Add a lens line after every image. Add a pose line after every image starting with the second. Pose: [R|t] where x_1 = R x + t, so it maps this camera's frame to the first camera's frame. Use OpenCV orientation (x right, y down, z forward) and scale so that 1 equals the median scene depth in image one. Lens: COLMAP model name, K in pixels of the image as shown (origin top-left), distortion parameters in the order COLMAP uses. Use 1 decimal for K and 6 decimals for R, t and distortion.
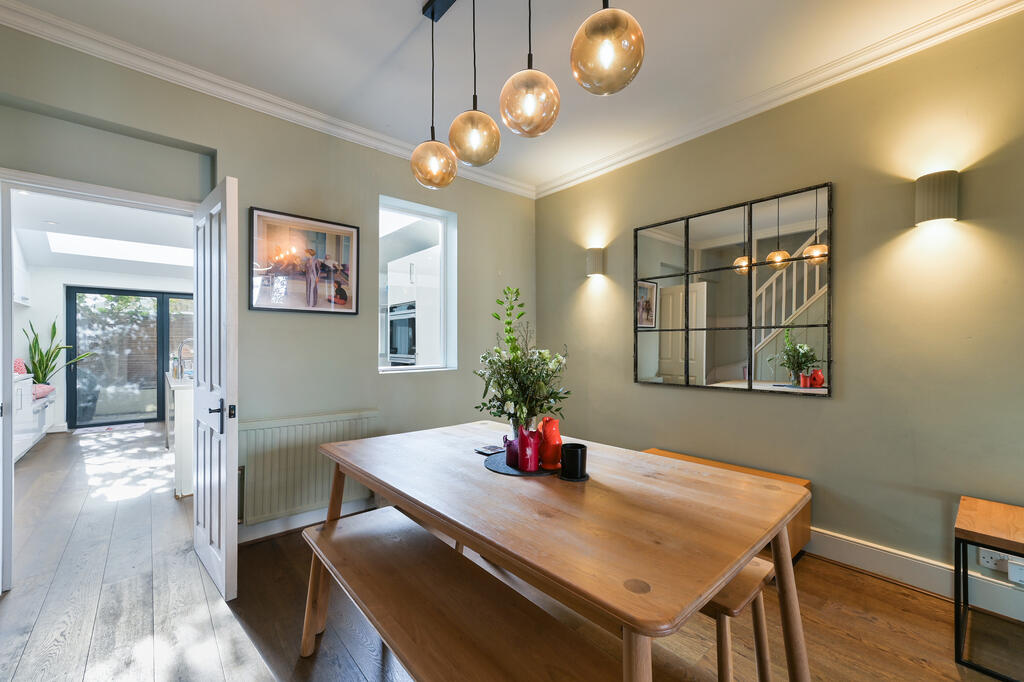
lens RADIAL K [[405.6, 0, 511.8], [0, 405.6, 341.6], [0, 0, 1]] dist [0.002305, 0.000230]
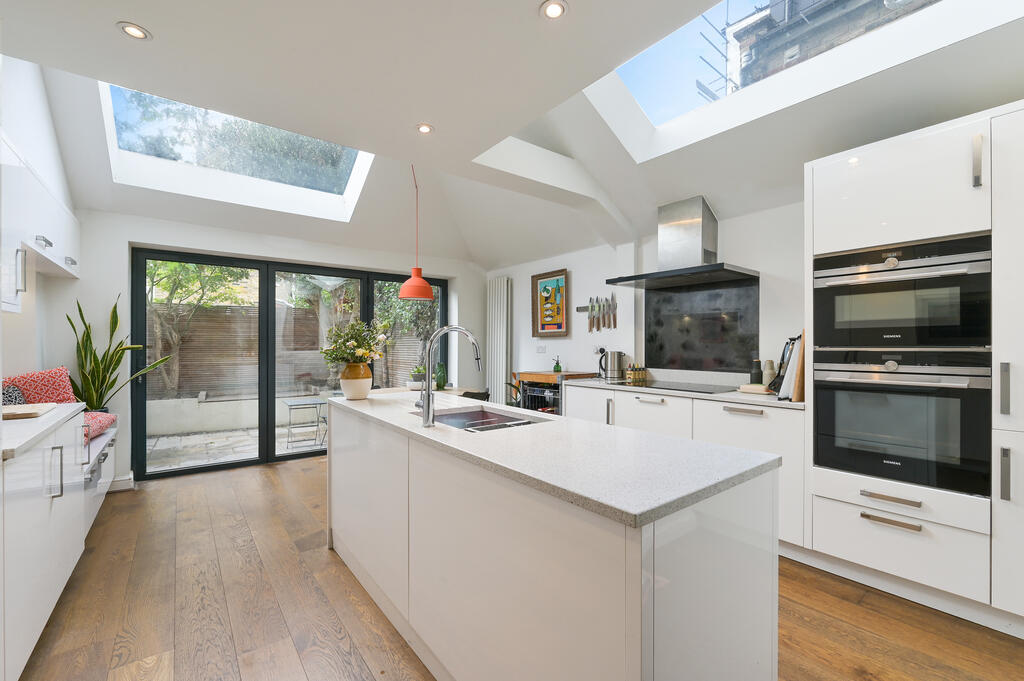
lens RADIAL K [[426.6, 0, 512.6], [0, 426.6, 345.2], [0, 0, 1]] dist [-0.003426, -0.000371]
pose [[0.998174, 0.000025, -0.060401, -0.525992], [0.000089, 0.999998, 0.001889, 0.009230], [0.060401, -0.001891, 0.998172, 0.431381]]
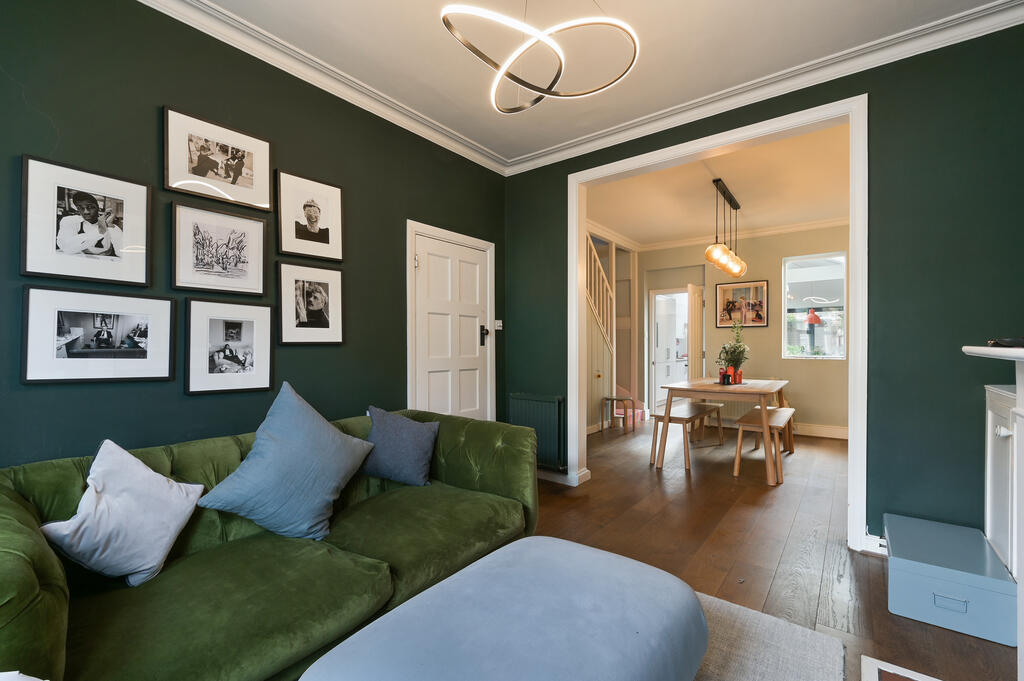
lens RADIAL K [[439.0, 0, 511.7], [0, 439.0, 341.3], [0, 0, 1]] dist [0.000013, 0.000001]
pose [[0.175572, -0.004116, -0.984458, 1.392500], [0.001192, 0.999991, -0.003969, 0.009319], [0.984466, -0.000477, 0.175575, -0.519686]]
